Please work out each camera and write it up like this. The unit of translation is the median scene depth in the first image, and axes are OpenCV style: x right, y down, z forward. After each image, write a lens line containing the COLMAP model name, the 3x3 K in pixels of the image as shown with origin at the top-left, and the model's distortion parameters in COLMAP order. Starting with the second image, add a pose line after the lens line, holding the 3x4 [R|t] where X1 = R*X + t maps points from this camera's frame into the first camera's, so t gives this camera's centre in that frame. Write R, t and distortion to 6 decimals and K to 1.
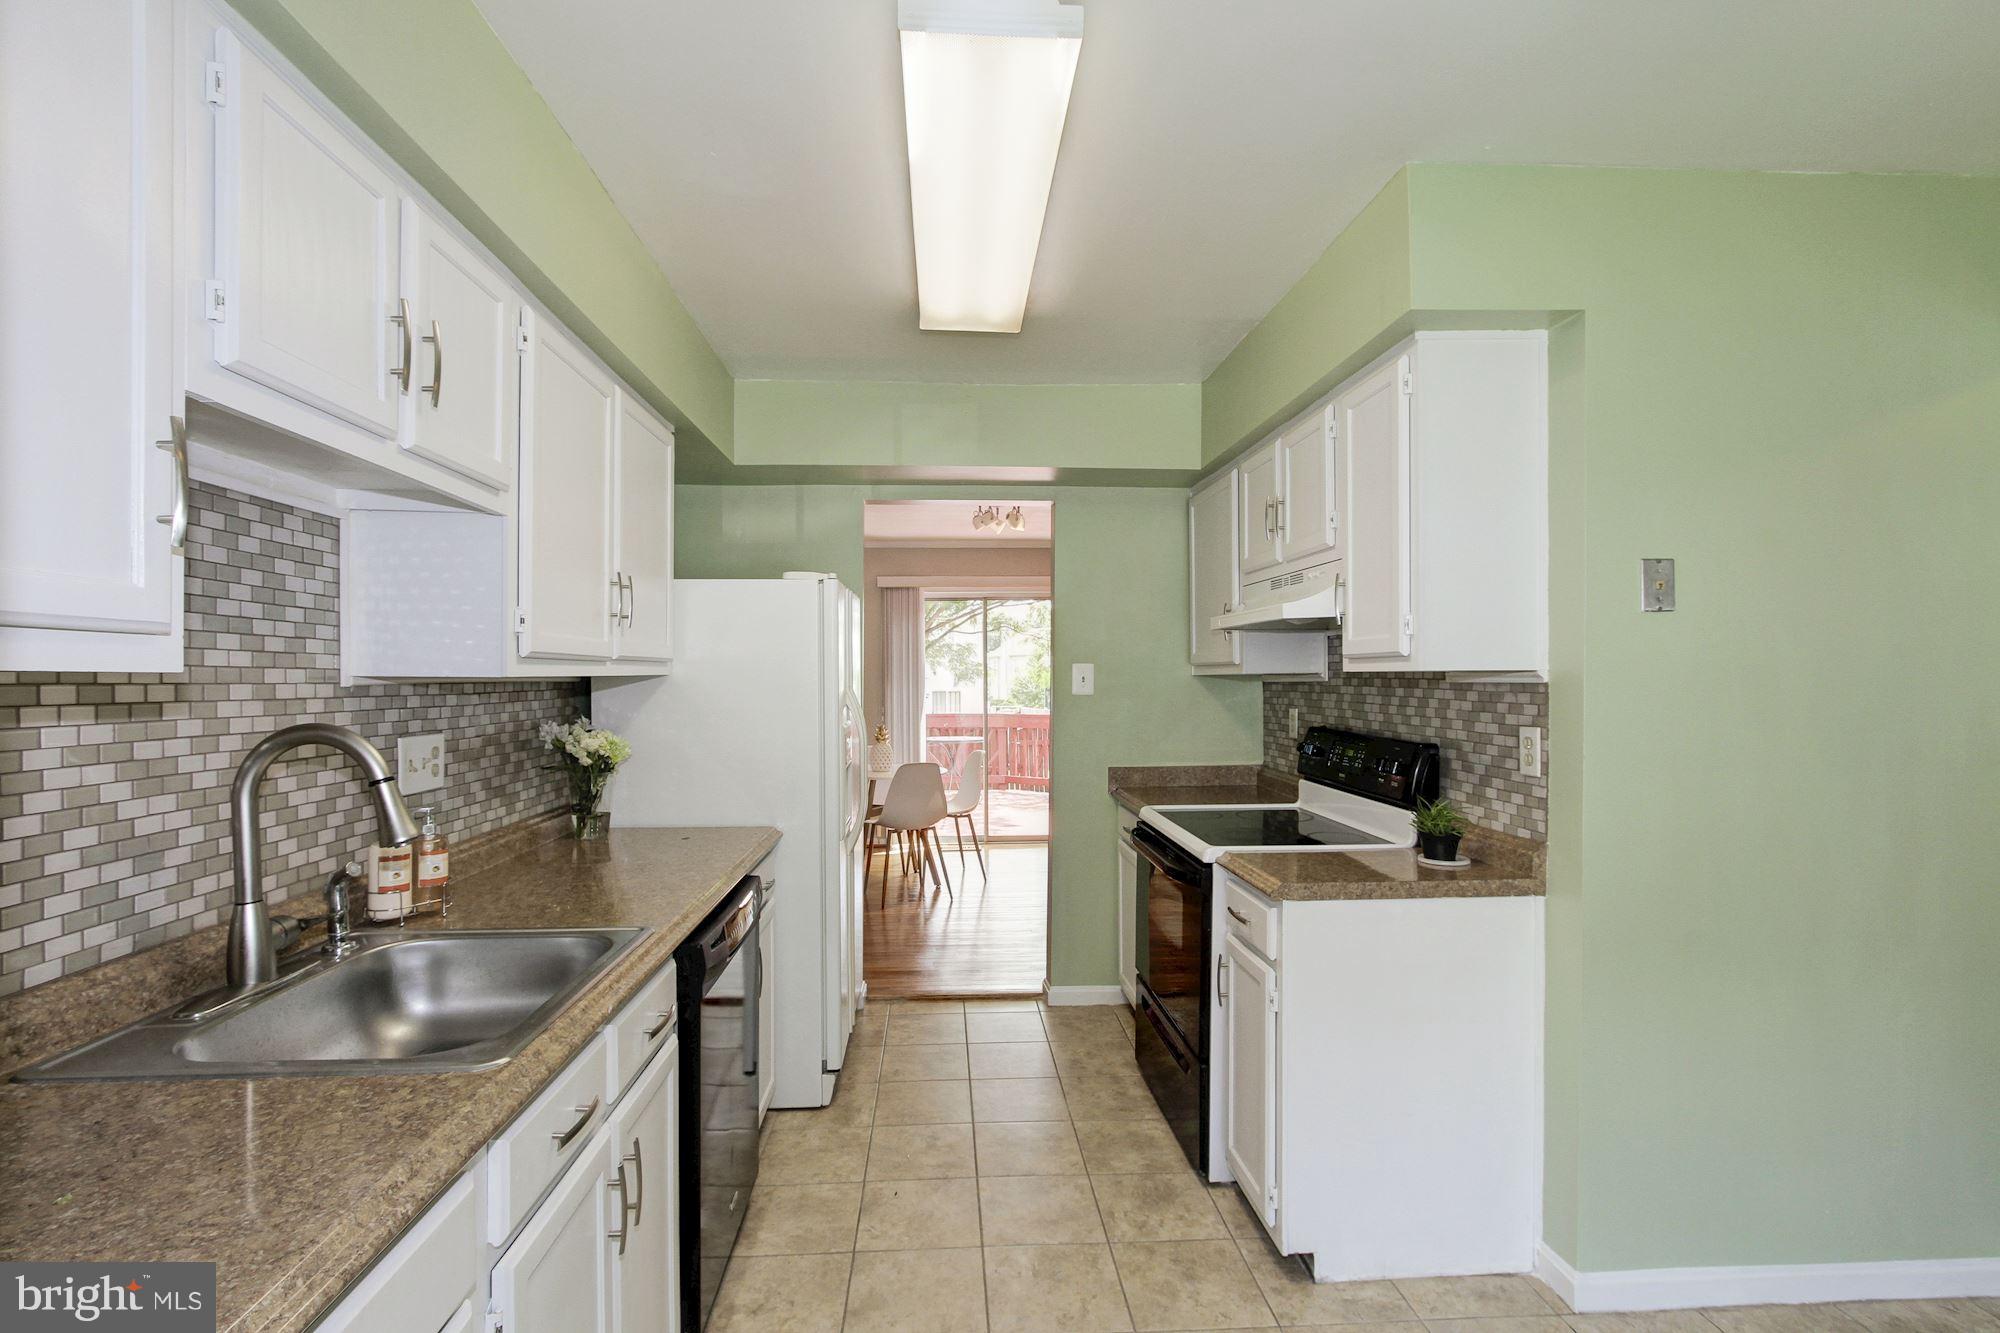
lens RADIAL K [[923.7, 0, 988.8], [0, 923.7, 675.9], [0, 0, 1]] dist [-0.001892, 0.007641]
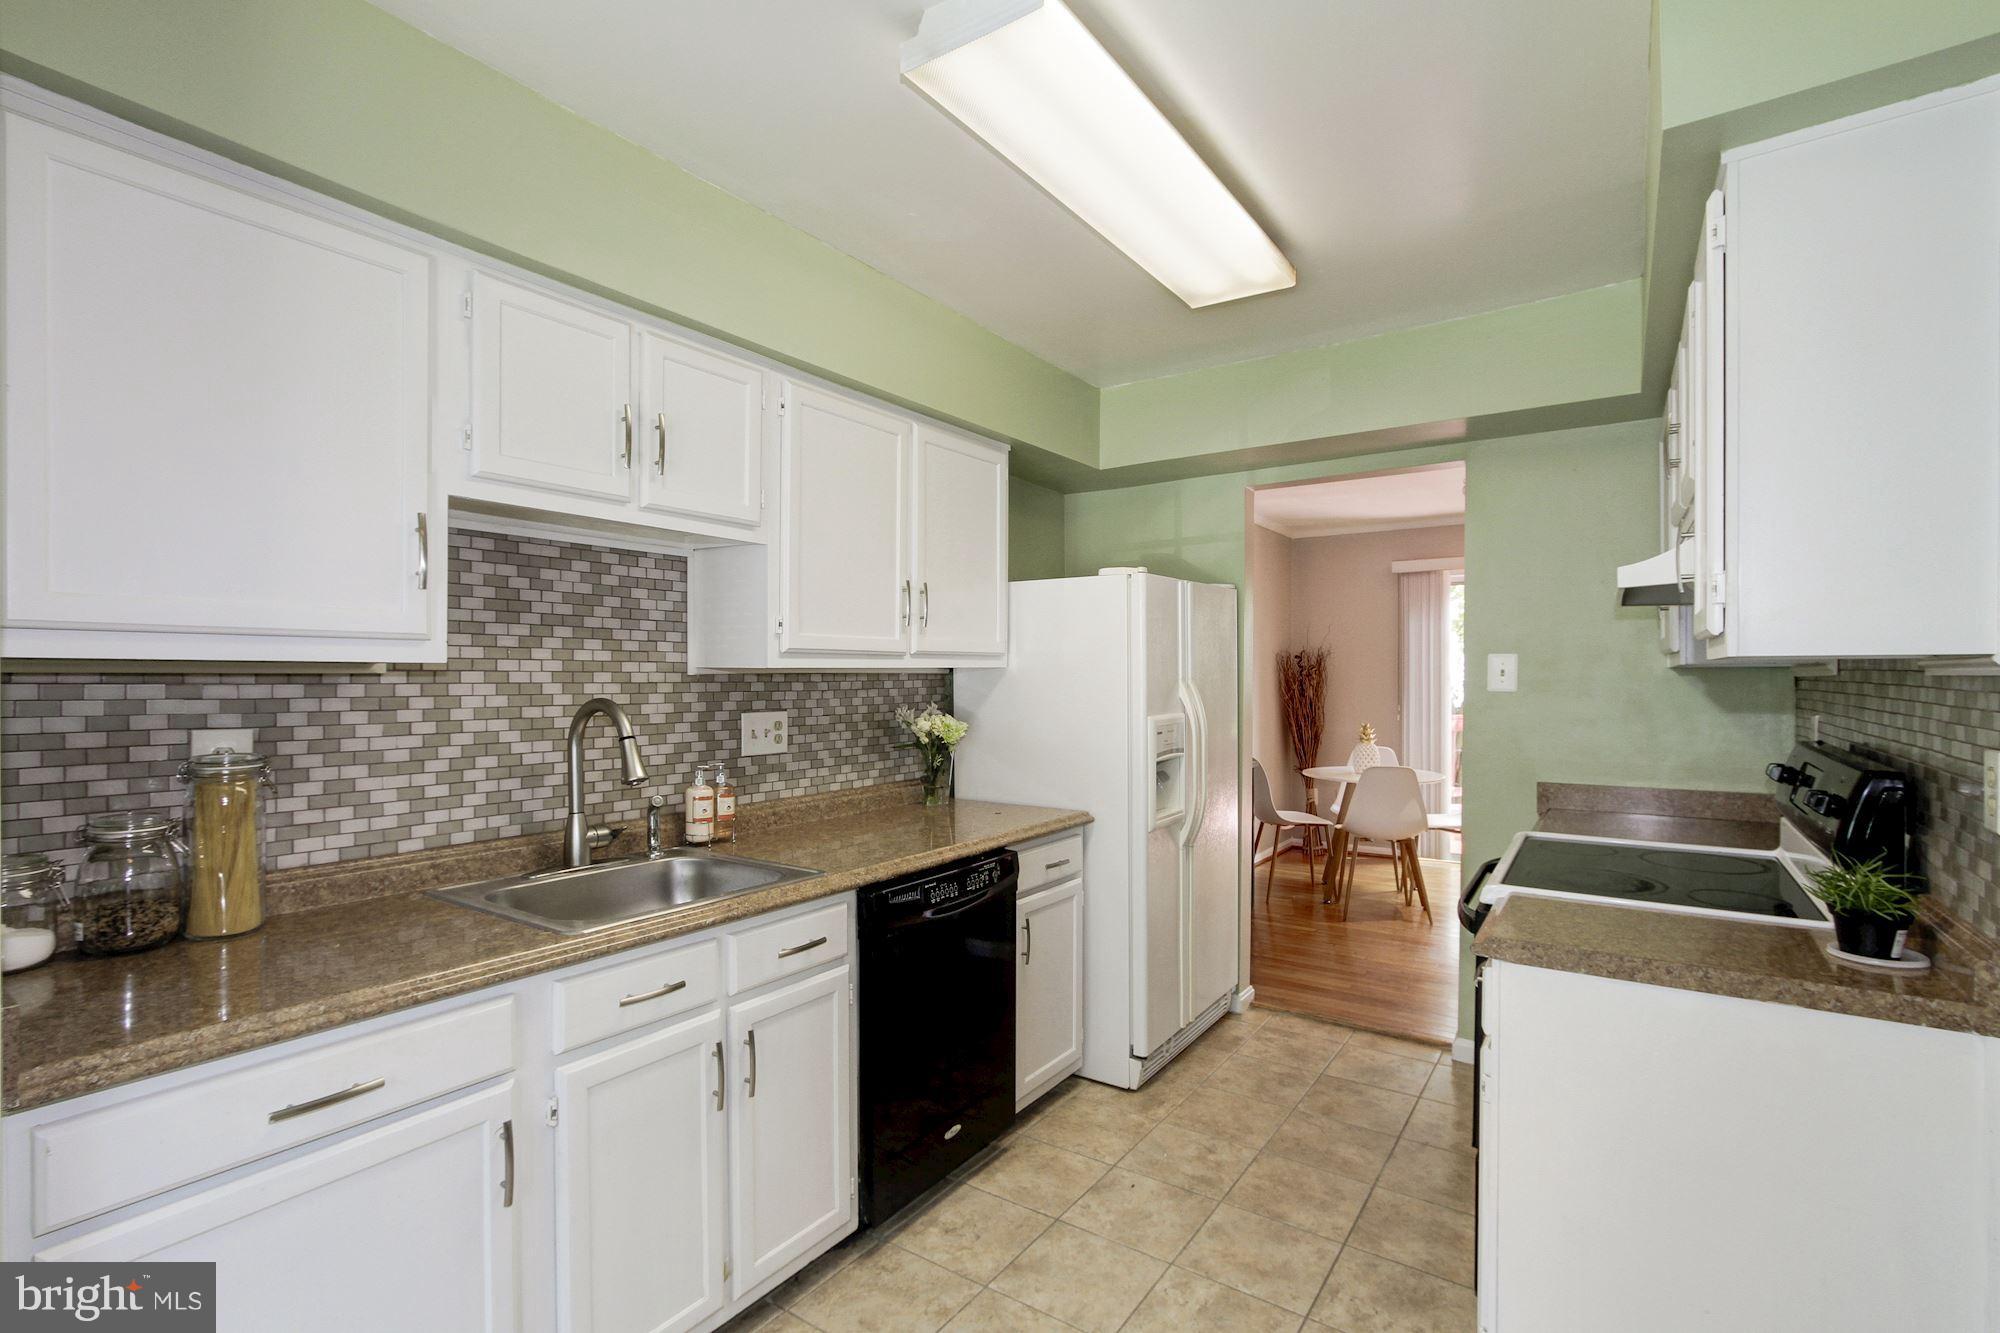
lens RADIAL K [[923.7, 0, 988.8], [0, 923.7, 675.9], [0, 0, 1]] dist [-0.001892, 0.007641]
pose [[0.789122, 0.002892, -0.614230, 0.520400], [-0.000677, 0.999992, 0.003839, 0.007144], [0.614236, -0.002614, 0.789118, 0.157886]]
